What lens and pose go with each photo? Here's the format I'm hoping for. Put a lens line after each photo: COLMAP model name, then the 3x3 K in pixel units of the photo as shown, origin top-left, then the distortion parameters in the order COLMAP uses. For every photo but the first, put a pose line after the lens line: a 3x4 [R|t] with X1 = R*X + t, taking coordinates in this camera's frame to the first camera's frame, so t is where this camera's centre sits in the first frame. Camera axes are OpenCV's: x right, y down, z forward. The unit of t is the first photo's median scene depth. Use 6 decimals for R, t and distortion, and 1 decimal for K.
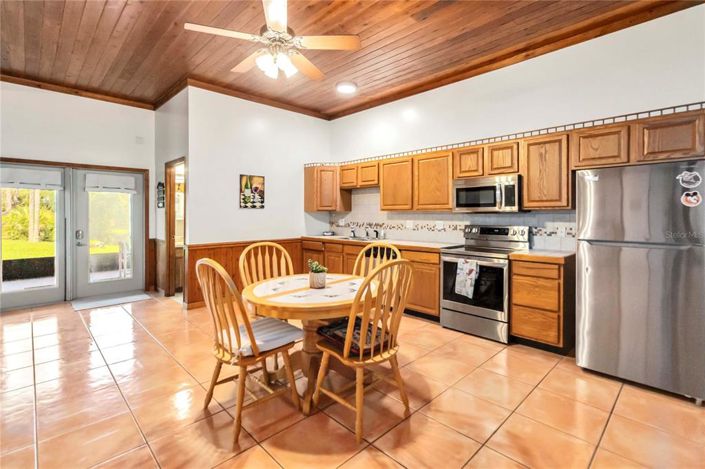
lens RADIAL K [[328.8, 0, 356.2], [0, 328.8, 218.5], [0, 0, 1]] dist [0.012639, 0.001633]
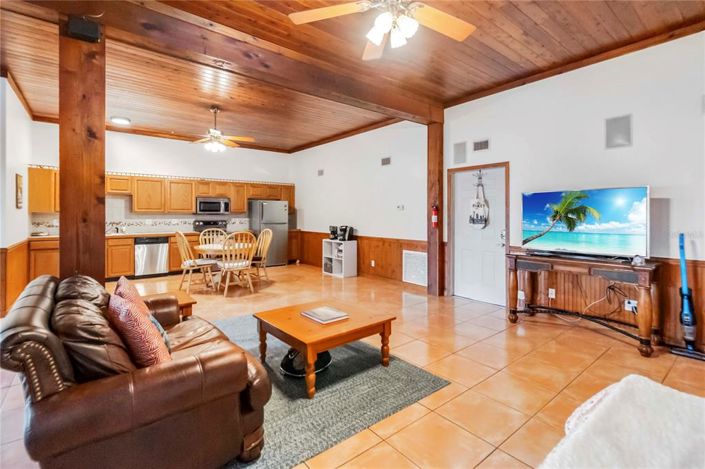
lens RADIAL K [[328.8, 0, 355.2], [0, 328.8, 212.3], [0, 0, 1]] dist [0.012639, 0.001633]
pose [[0.102718, 0.005154, 0.994697, -1.471403], [0.011124, 0.999918, -0.006329, -0.005743], [-0.994648, 0.011715, 0.102653, -0.101334]]
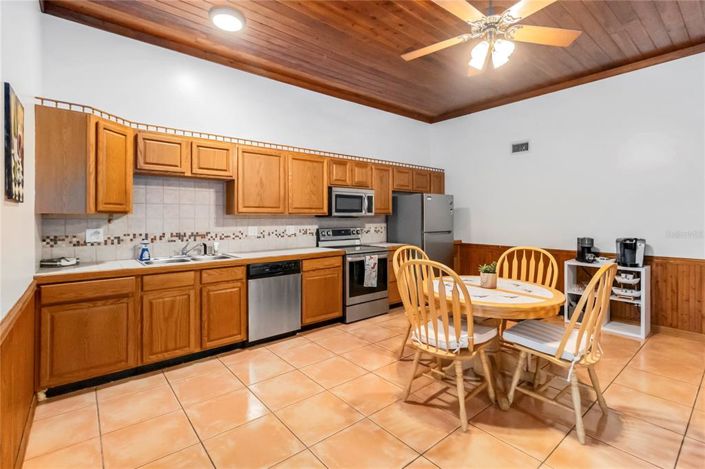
lens RADIAL K [[328.8, 0, 355.5], [0, 328.8, 216.1], [0, 0, 1]] dist [0.012639, 0.001633]
pose [[0.087174, 0.000890, 0.996193, -0.741432], [0.013858, 0.999902, -0.002106, -0.017039], [-0.996097, 0.013989, 0.087153, 0.811518]]
